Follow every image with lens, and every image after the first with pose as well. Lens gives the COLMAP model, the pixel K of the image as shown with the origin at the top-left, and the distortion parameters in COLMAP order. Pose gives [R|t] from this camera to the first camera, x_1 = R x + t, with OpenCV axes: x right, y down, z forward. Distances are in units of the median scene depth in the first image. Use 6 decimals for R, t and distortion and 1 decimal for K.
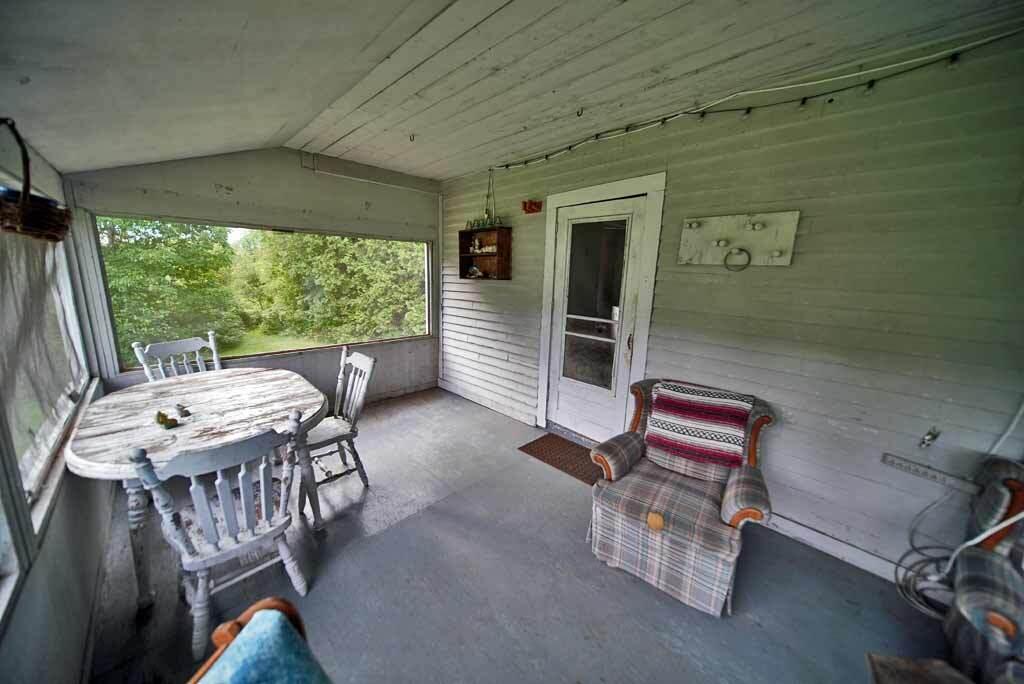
lens RADIAL K [[355.9, 0, 512.8], [0, 355.9, 346.3], [0, 0, 1]] dist [-0.007844, 0.000002]
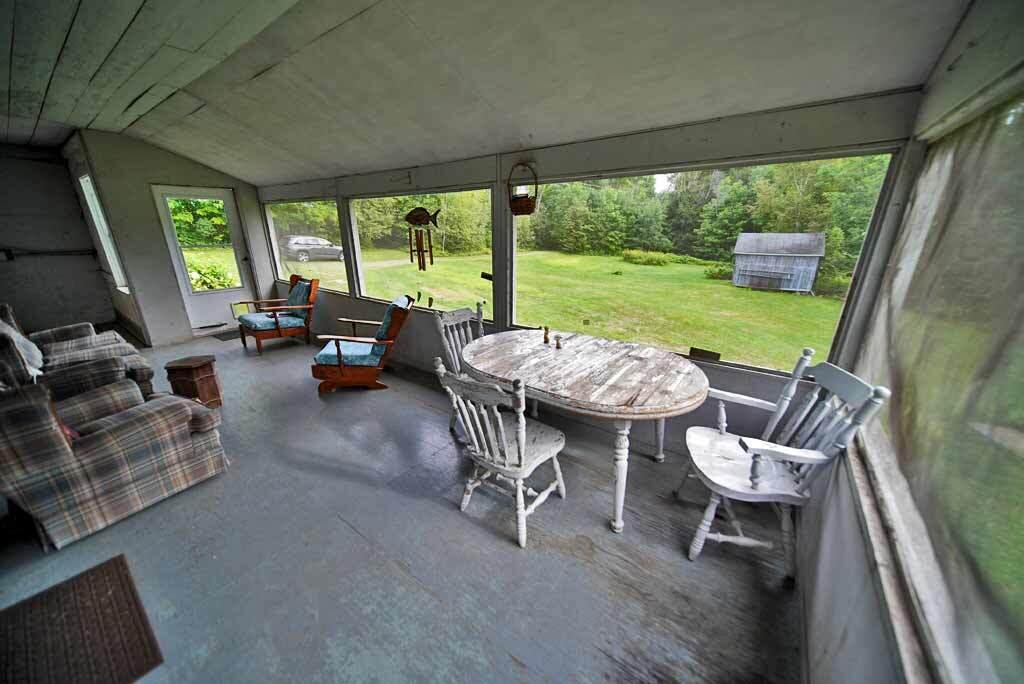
lens RADIAL K [[355.9, 0, 512.8], [0, 355.9, 346.3], [0, 0, 1]] dist [-0.007844, 0.000002]
pose [[-0.988501, 0.022402, -0.149545, -0.493202], [-0.055370, 0.866656, 0.495825, -0.381957], [0.140712, 0.498404, -0.855450, 1.809629]]
